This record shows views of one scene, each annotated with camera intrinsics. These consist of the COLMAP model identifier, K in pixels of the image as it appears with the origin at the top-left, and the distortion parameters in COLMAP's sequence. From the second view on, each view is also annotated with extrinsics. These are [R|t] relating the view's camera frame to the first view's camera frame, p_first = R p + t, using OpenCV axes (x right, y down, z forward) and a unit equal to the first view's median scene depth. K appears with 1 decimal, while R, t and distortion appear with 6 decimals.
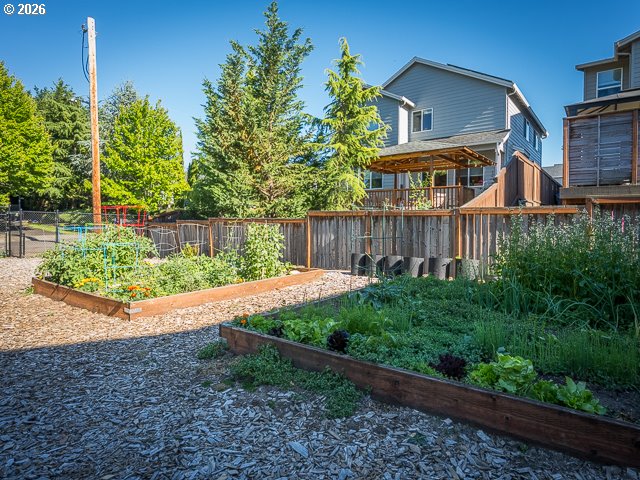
lens RADIAL K [[343.7, 0, 286.9], [0, 343.7, 237.6], [0, 0, 1]] dist [-0.000489, 0.000097]
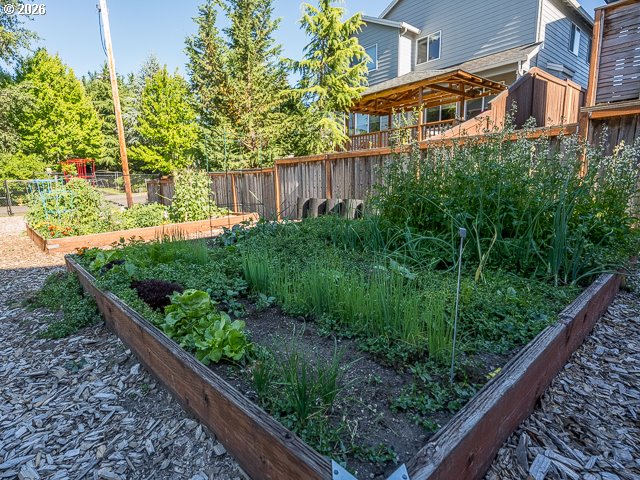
lens RADIAL K [[310.2, 0, 248.1], [0, 310.2, 239.6], [0, 0, 1]] dist [0.000051, 0.000814]
pose [[0.964637, 0.005462, -0.263524, 0.192298], [0.031189, 0.990396, 0.134695, 0.026284], [0.261729, -0.138151, 0.955203, 0.064697]]
